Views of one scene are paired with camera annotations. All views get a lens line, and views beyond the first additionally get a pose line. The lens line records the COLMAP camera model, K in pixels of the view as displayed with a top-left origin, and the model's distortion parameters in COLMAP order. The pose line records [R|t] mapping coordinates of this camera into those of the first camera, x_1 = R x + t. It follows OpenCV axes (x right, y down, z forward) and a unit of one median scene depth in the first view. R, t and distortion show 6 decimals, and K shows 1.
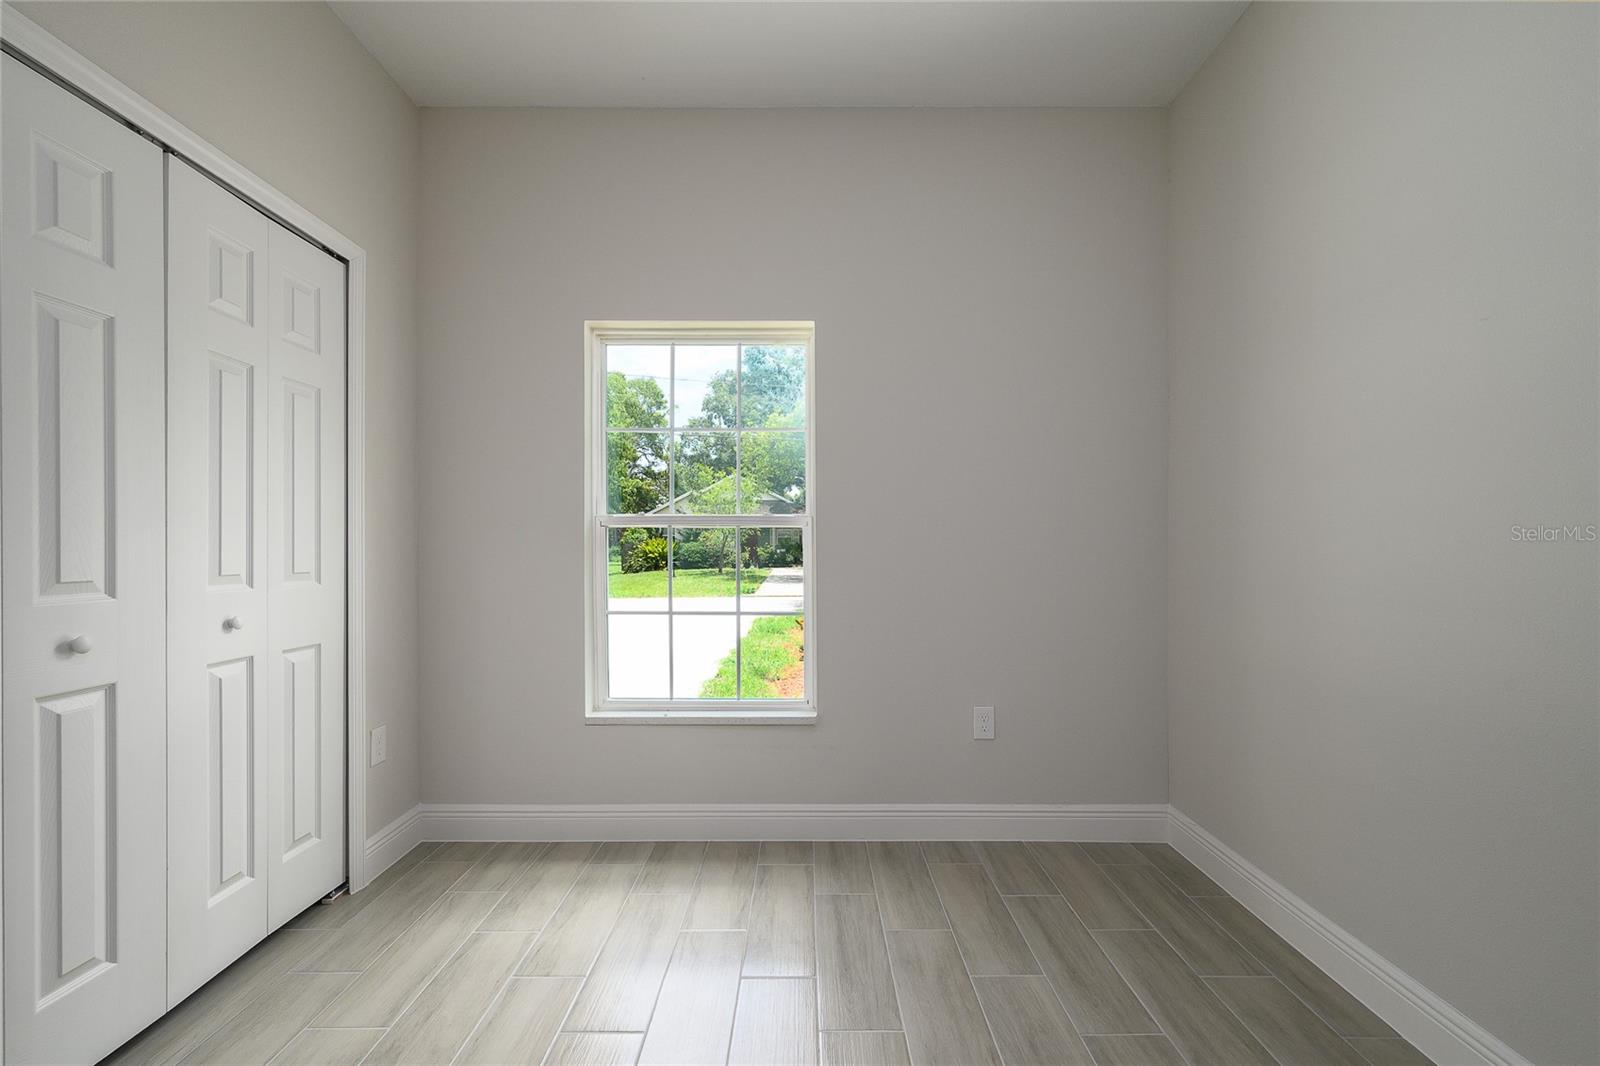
lens RADIAL K [[645.0, 0, 801.6], [0, 645.0, 542.5], [0, 0, 1]] dist [-0.011473, -0.000154]
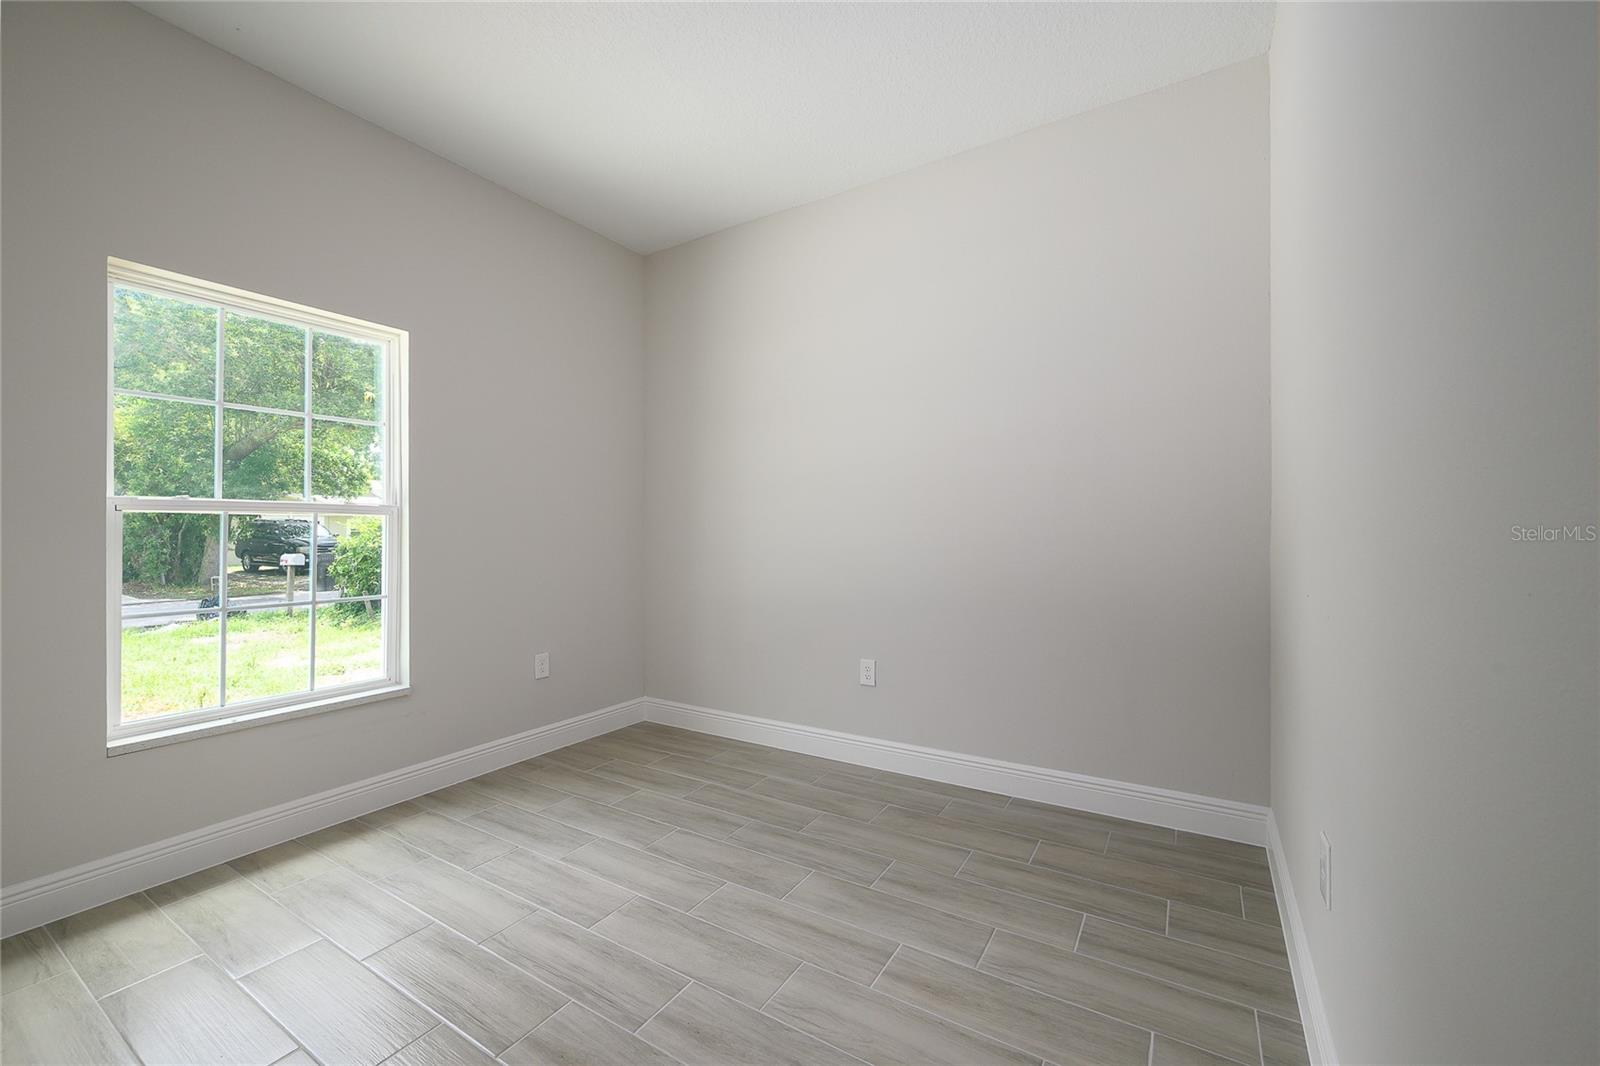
lens RADIAL K [[646.6, 0, 800.0], [0, 646.6, 533.0], [0, 0, 1]] dist [0.000450, -0.000126]
pose [[0.526892, -0.005195, 0.849917, -0.767561], [-0.003651, 0.999958, 0.008375, -0.013908], [-0.849925, -0.007516, 0.526851, -0.221307]]
